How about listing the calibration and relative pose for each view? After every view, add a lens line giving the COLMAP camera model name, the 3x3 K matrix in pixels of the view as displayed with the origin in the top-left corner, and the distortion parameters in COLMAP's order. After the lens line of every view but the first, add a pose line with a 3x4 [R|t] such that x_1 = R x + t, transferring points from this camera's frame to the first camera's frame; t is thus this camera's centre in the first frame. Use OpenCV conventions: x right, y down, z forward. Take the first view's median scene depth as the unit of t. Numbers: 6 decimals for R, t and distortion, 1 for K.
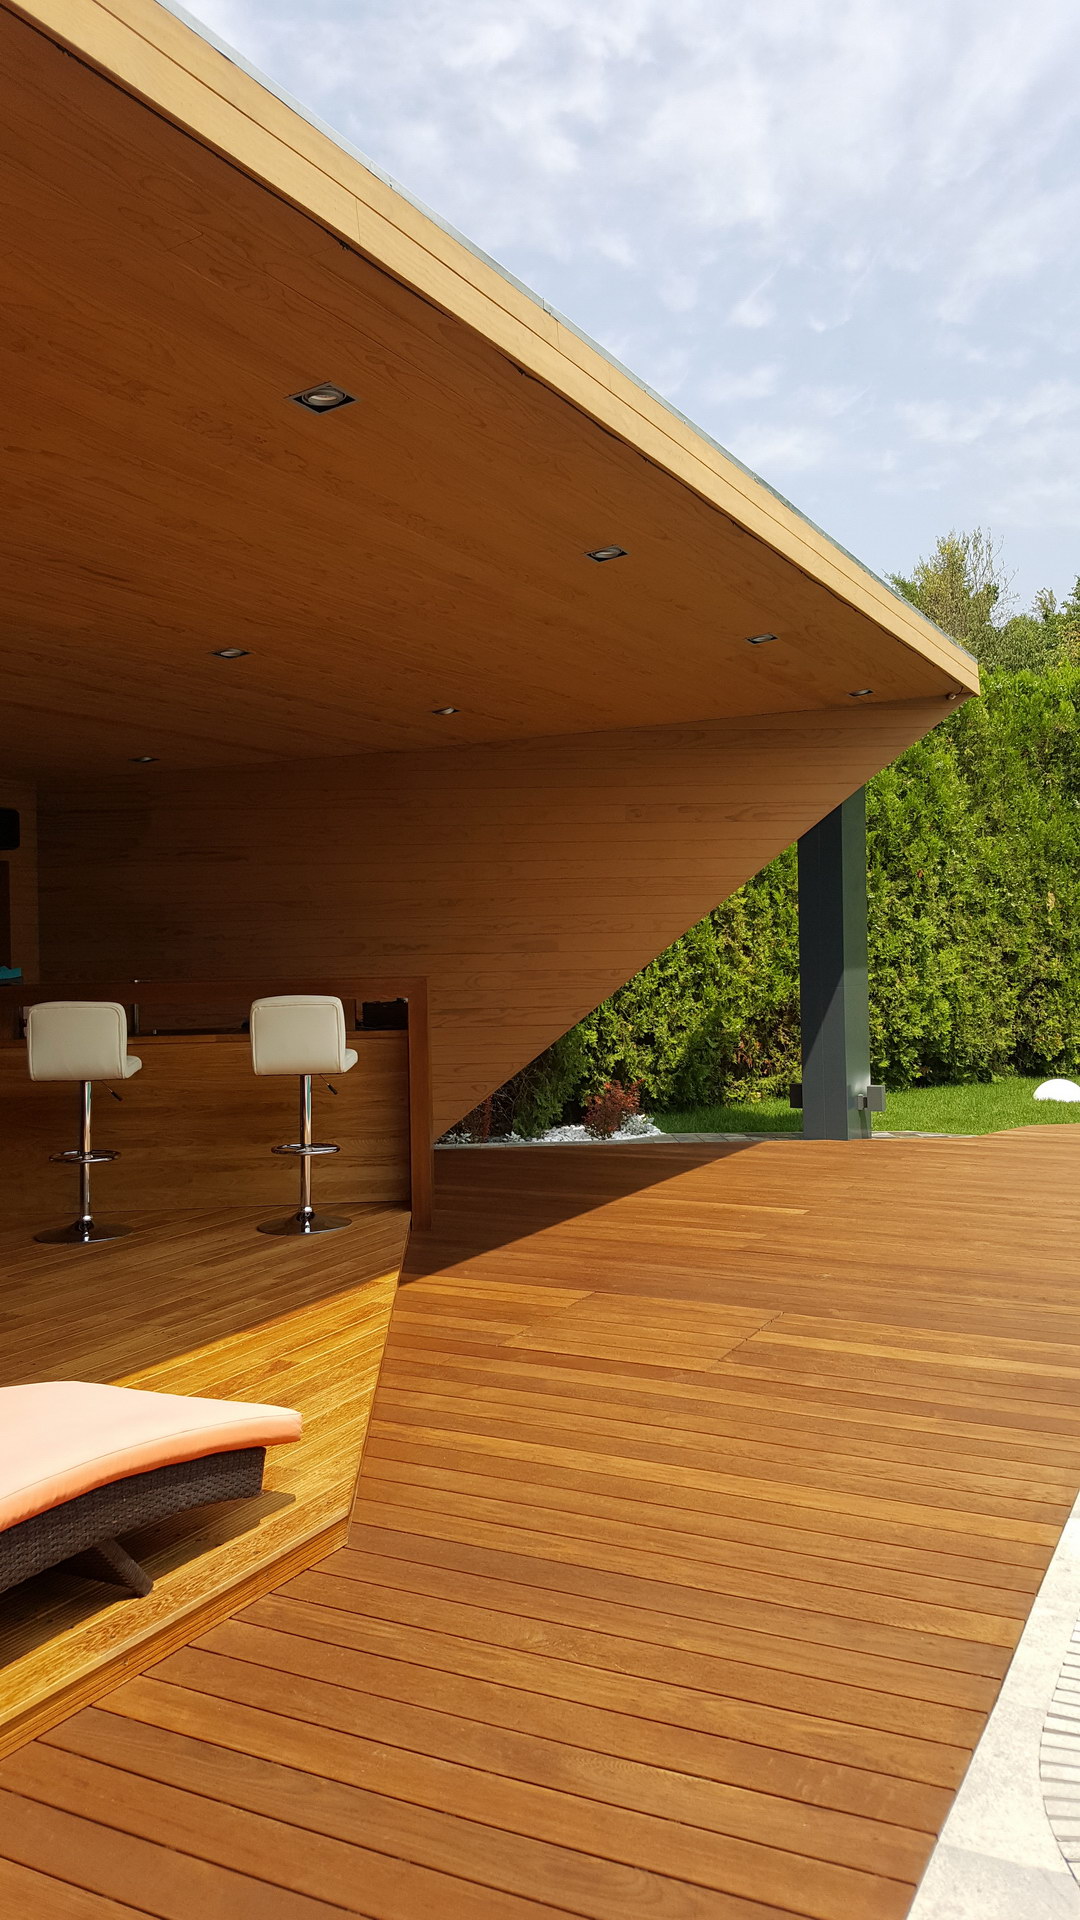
lens RADIAL K [[1464.2, 0, 584.4], [0, 1464.2, 925.7], [0, 0, 1]] dist [0.192844, -0.510937]
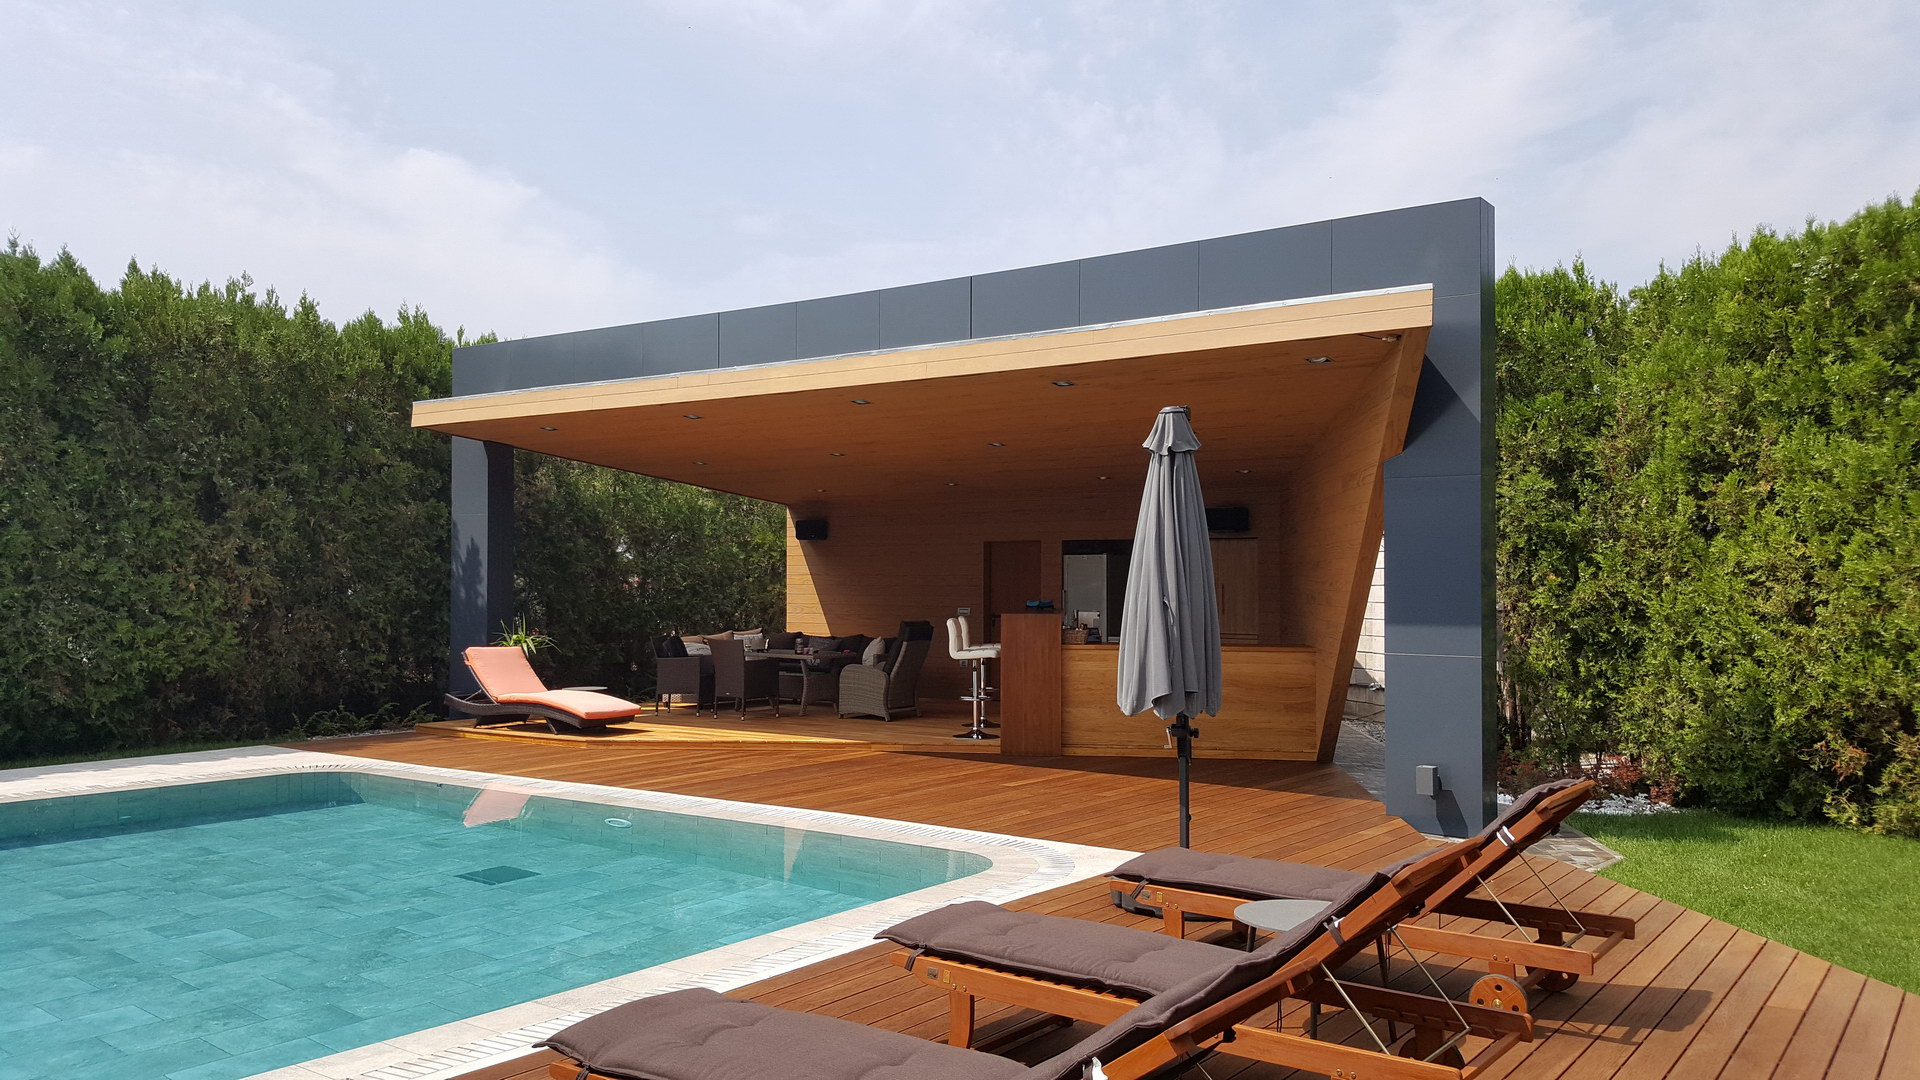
lens RADIAL K [[1464.2, 0, 971.8], [0, 1464.2, 536.7], [0, 0, 1]] dist [0.192844, -0.510937]
pose [[-0.168698, -0.006892, -0.985644, 1.576316], [0.012524, 0.999880, -0.009135, -0.041208], [0.985588, -0.013886, -0.168591, 1.215015]]
